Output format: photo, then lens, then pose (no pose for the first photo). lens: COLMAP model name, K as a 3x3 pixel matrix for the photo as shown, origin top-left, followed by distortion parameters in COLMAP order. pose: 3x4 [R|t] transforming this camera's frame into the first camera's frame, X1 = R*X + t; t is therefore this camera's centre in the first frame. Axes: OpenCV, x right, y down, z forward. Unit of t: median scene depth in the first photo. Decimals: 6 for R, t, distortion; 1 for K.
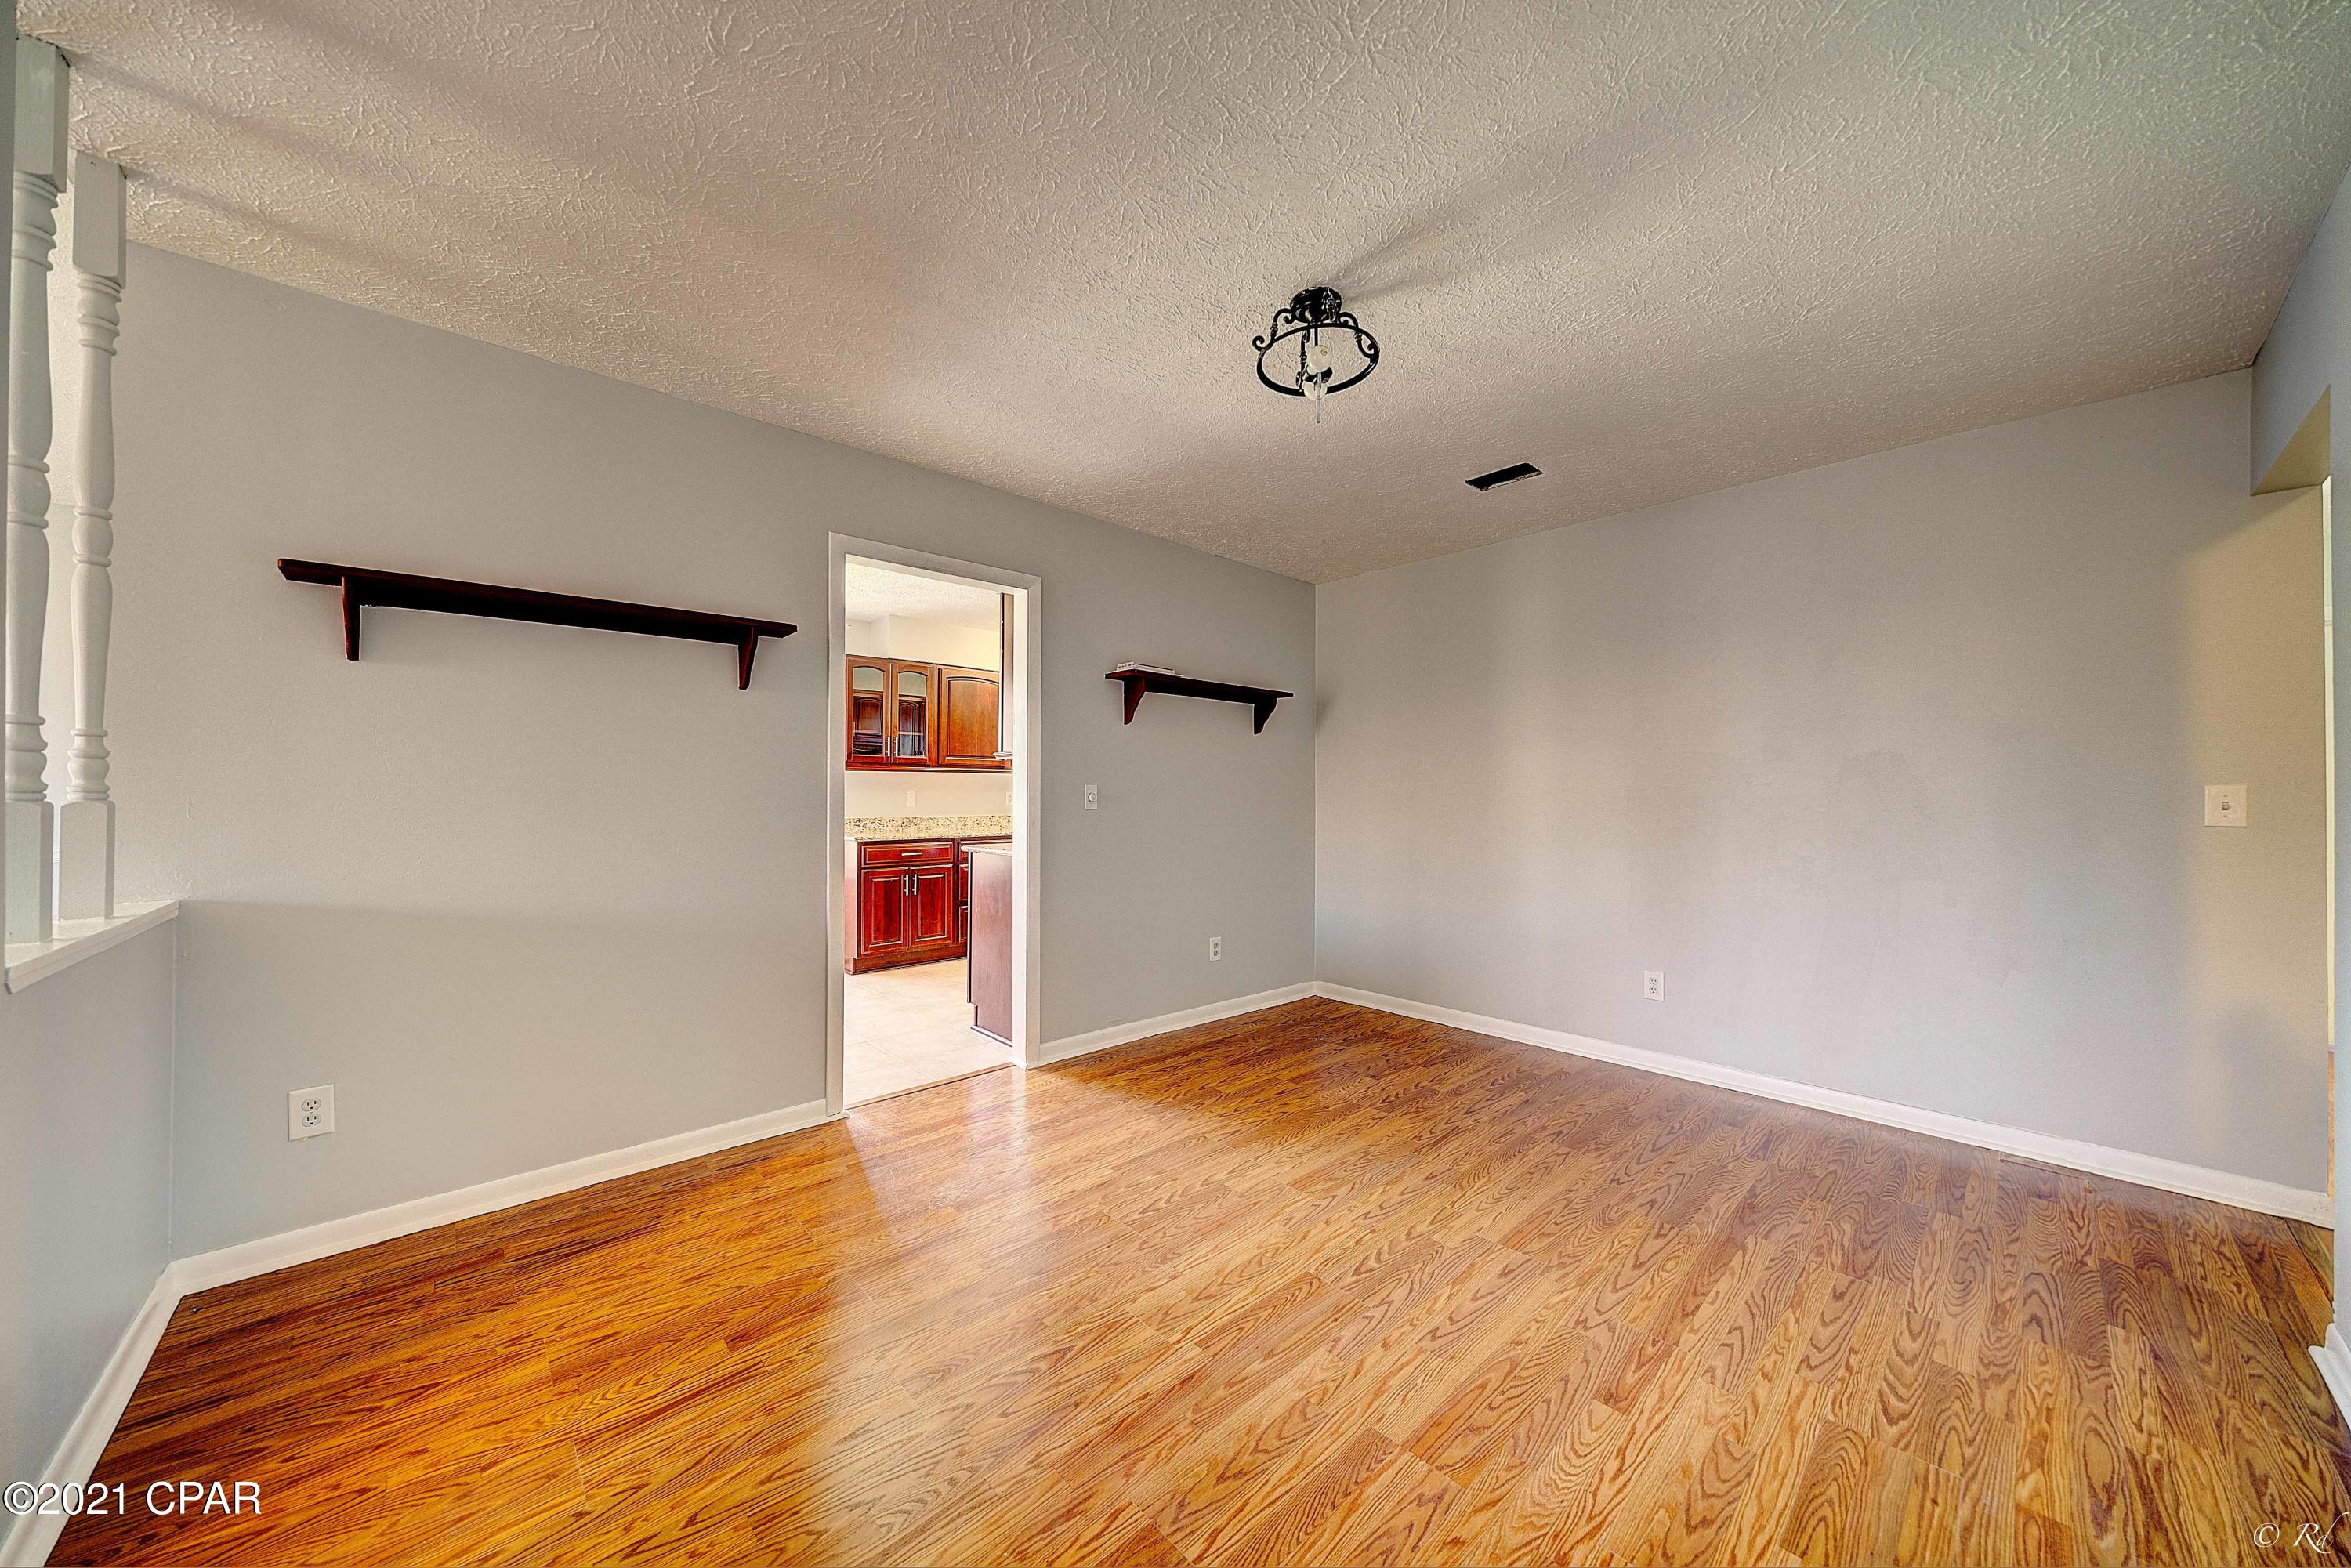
lens RADIAL K [[802.7, 0, 1175.5], [0, 802.7, 784.0], [0, 0, 1]] dist [-0.001187, 0.000239]
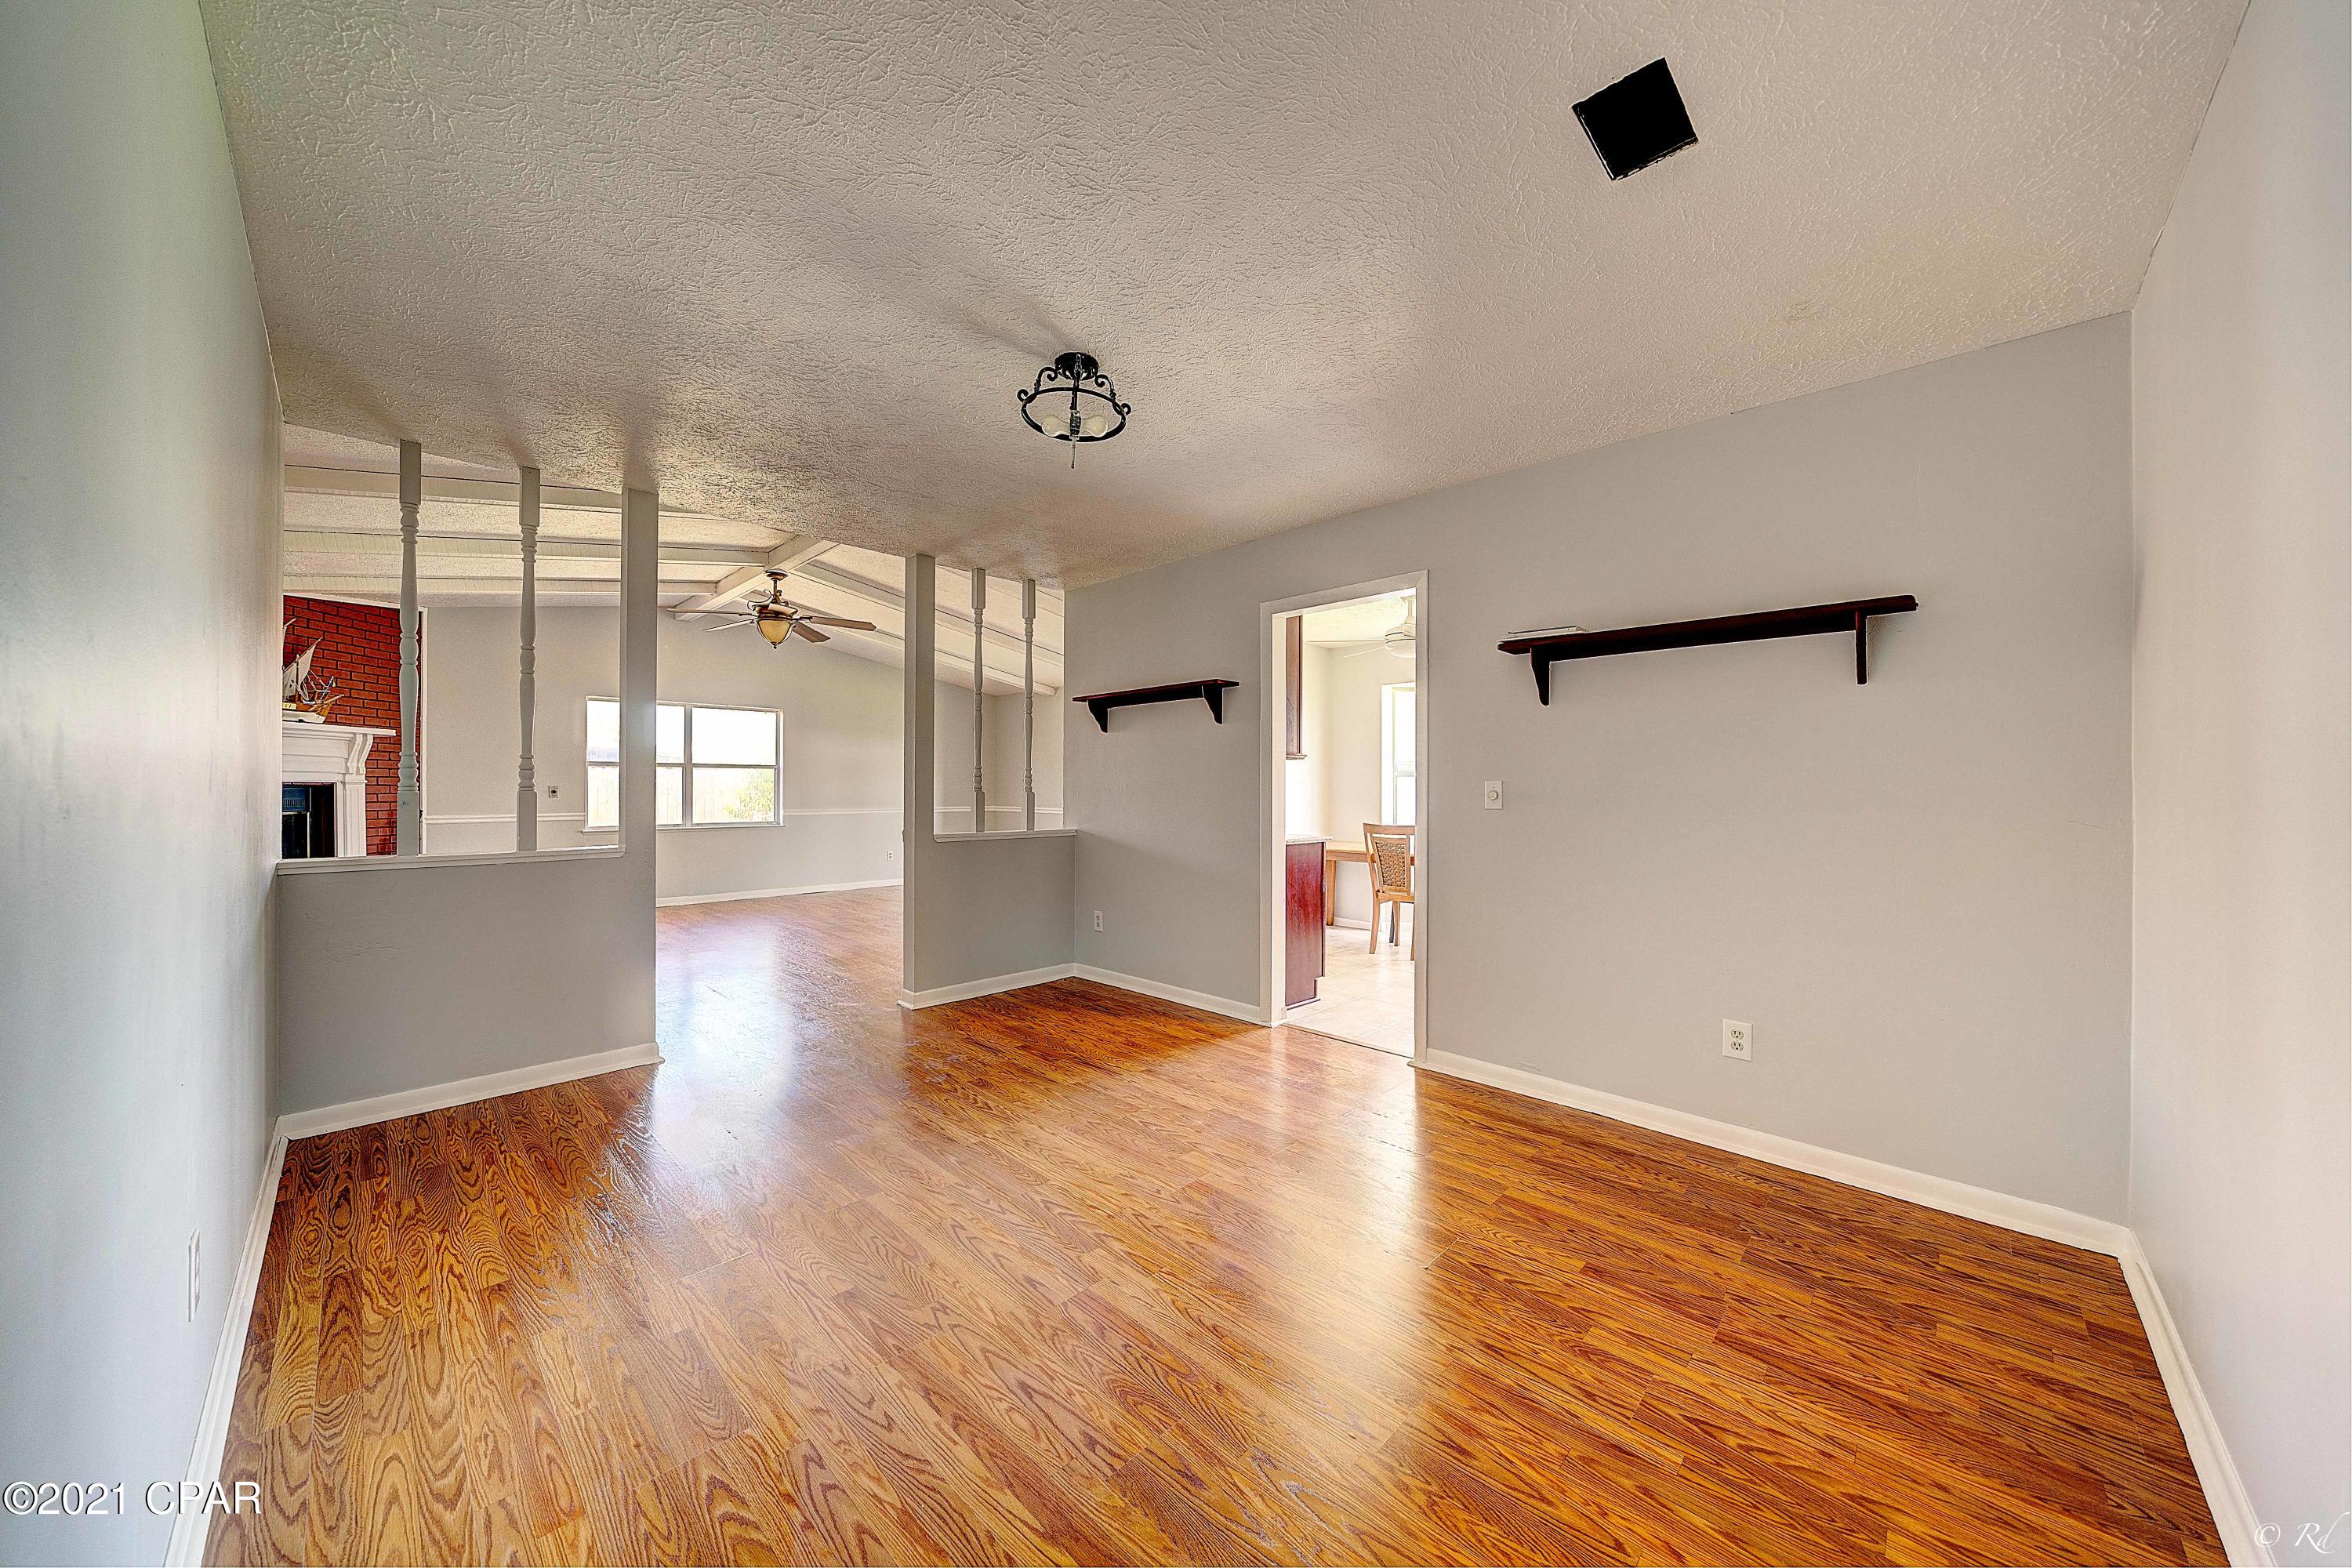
lens RADIAL K [[789.7, 0, 1159.4], [0, 789.7, 788.9], [0, 0, 1]] dist [-0.005428, 0.000201]
pose [[0.049826, -0.005371, -0.998743, 1.087254], [0.004369, 0.999977, -0.005160, 0.018764], [0.998748, -0.004106, 0.049849, 0.882129]]
